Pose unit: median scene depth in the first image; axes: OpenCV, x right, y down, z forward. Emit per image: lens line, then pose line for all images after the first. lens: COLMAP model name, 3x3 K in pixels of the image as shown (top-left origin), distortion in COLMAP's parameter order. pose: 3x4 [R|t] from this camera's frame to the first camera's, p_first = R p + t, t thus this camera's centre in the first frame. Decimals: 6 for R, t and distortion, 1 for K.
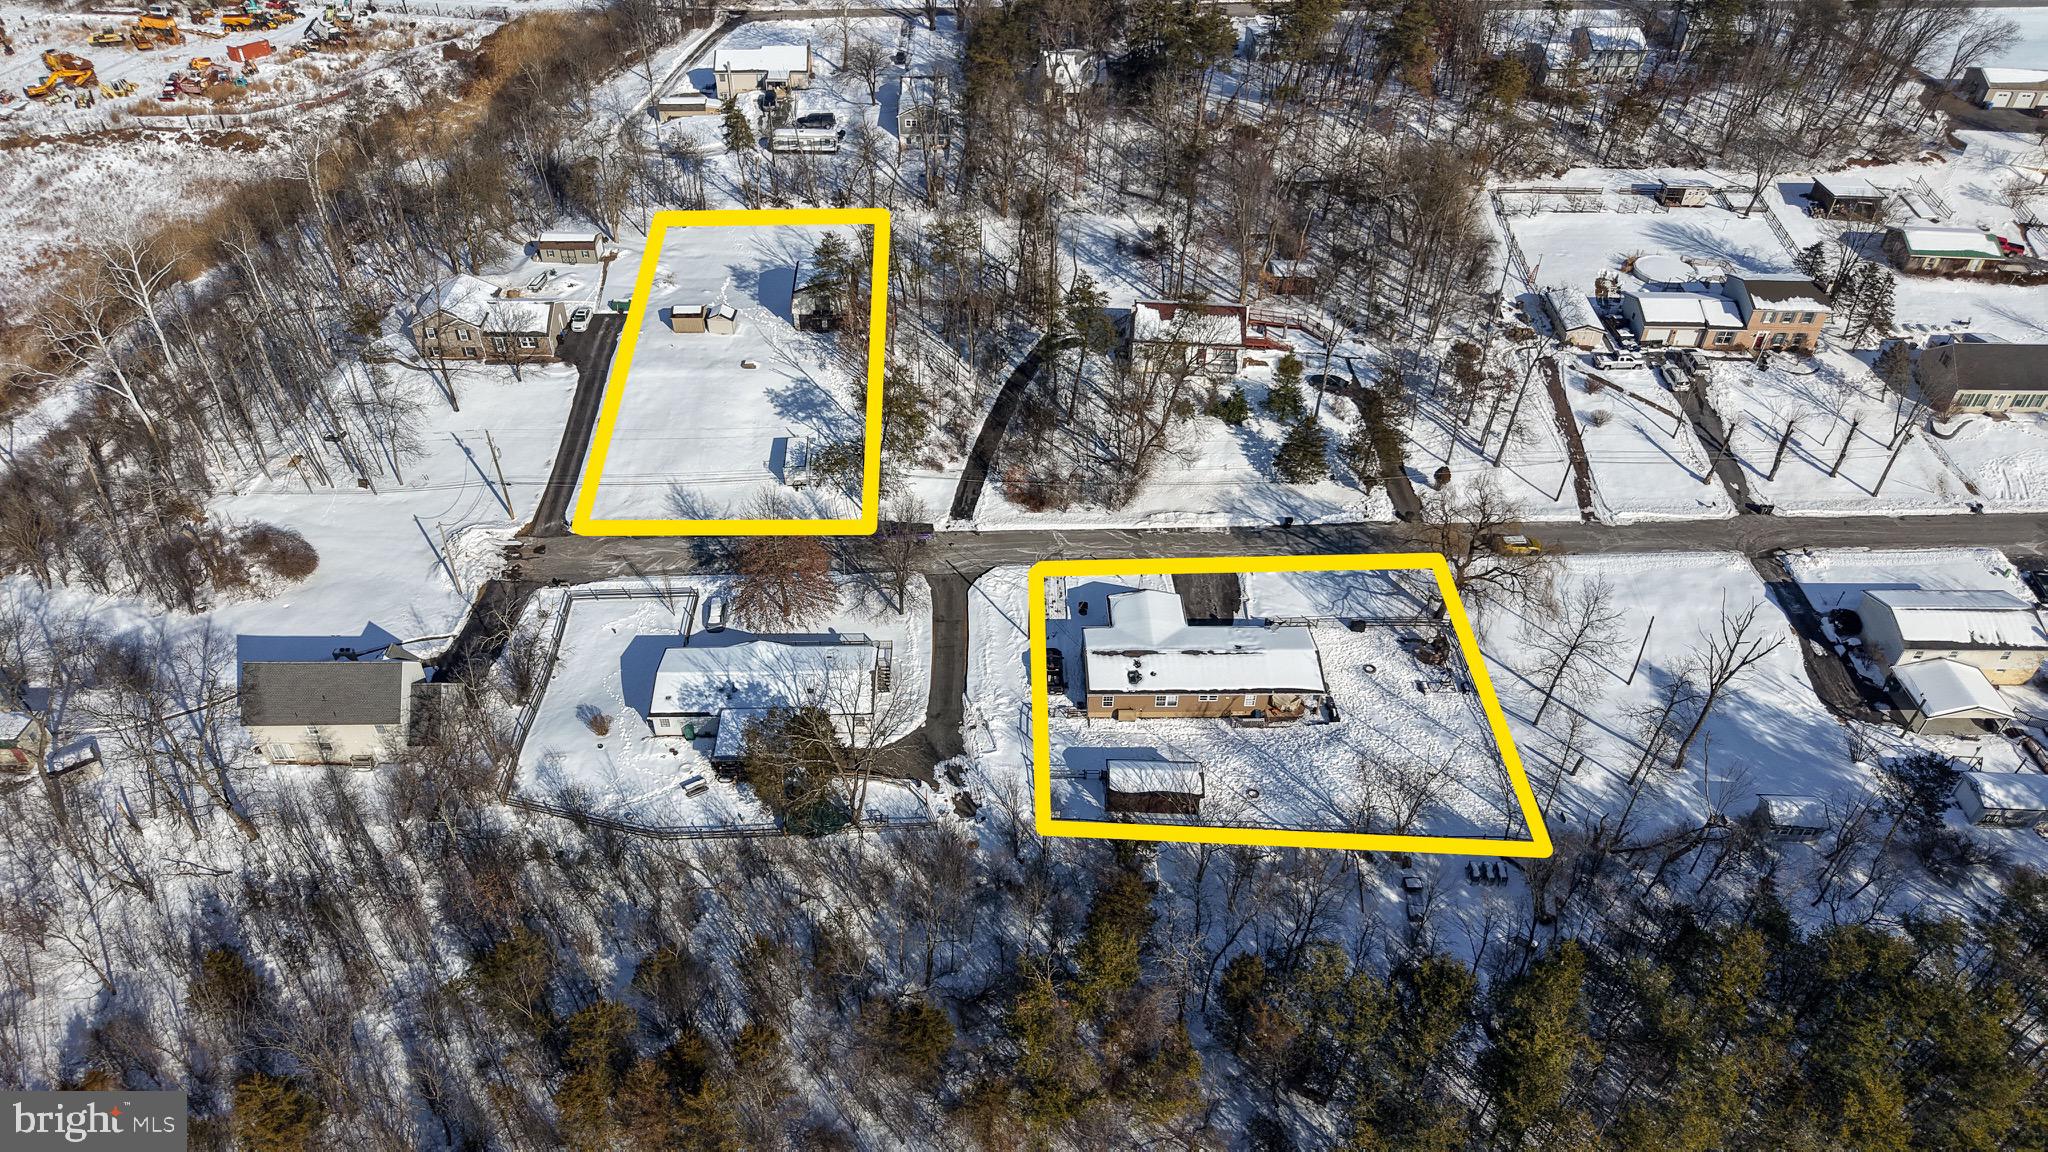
lens RADIAL K [[1383.9, 0, 1027.9], [0, 1383.9, 586.2], [0, 0, 1]] dist [0.021531, -0.017519]
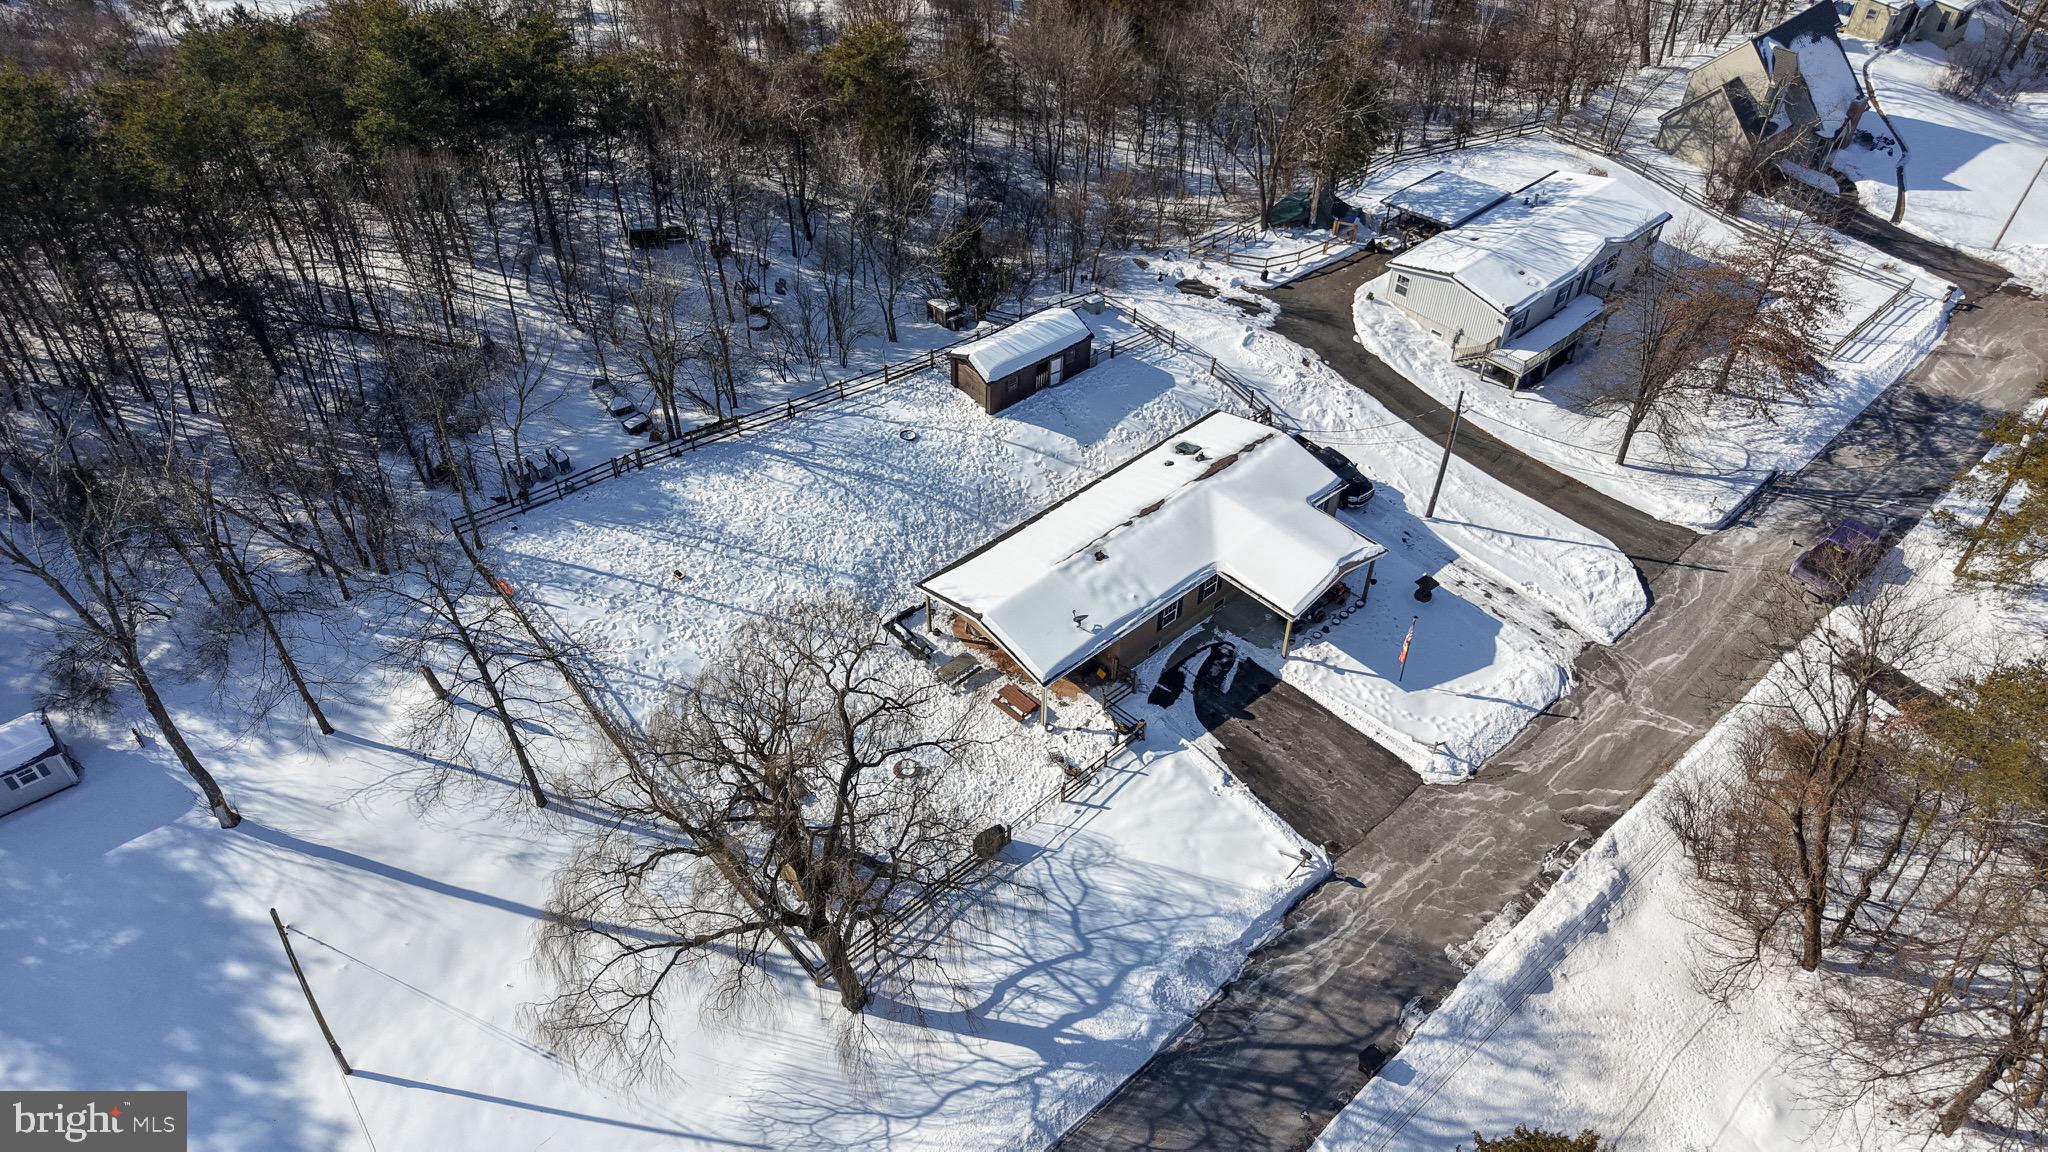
lens RADIAL K [[1372.3, 0, 1009.1], [0, 1372.3, 573.5], [0, 0, 1]] dist [0.010500, -0.013182]
pose [[-0.759553, 0.420744, -0.496039, 0.345911], [-0.437297, 0.234228, 0.868279, -0.303879], [0.481509, 0.876420, 0.006081, 0.785172]]
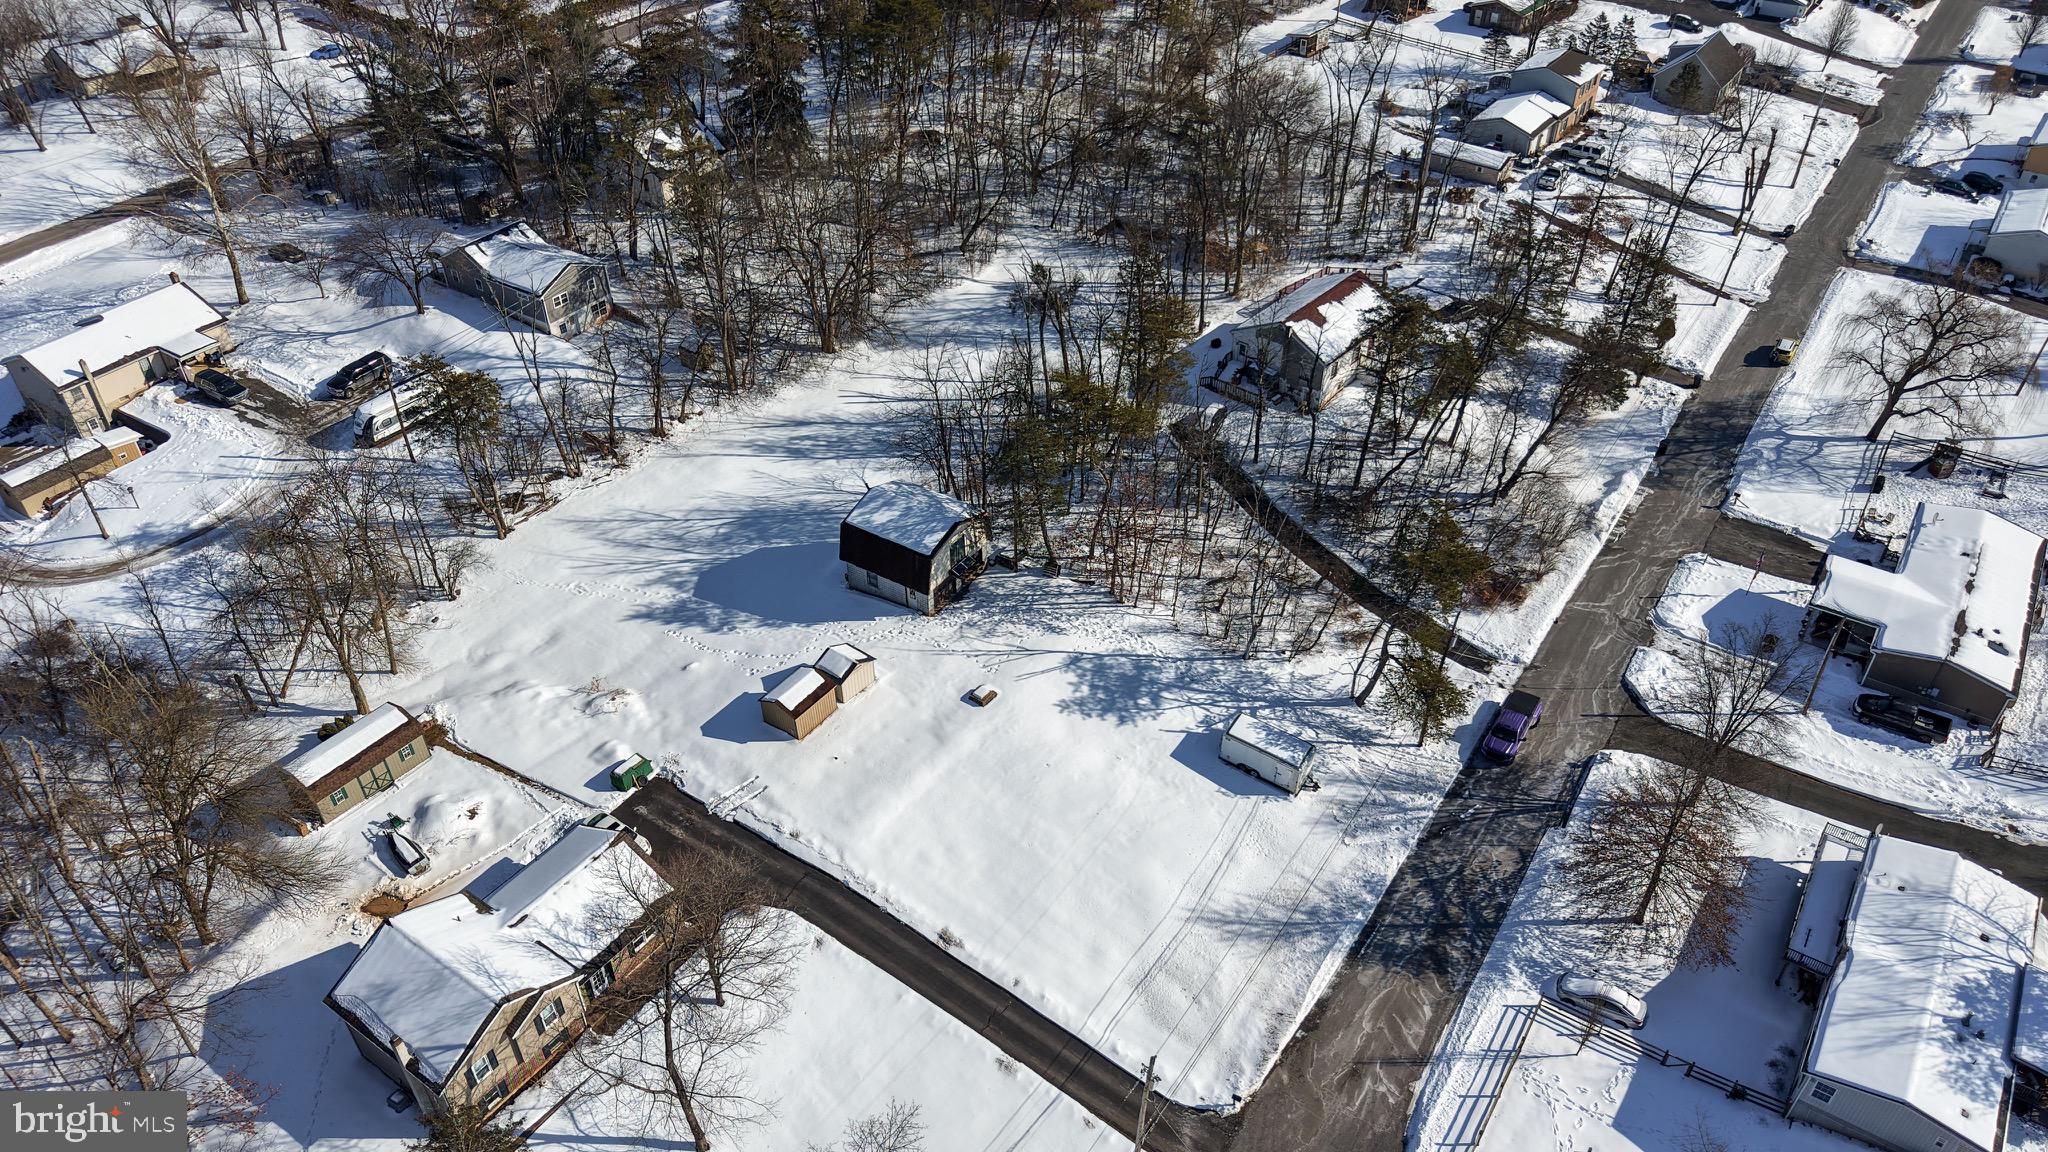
lens RADIAL K [[1434.7, 0, 1052.9], [0, 1434.7, 578.6], [0, 0, 1]] dist [0.012695, -0.000942]
pose [[0.577393, -0.508153, 0.639060, -0.553243], [0.535801, 0.826423, 0.173038, -0.296912], [-0.616064, 0.242498, 0.749440, 0.559631]]
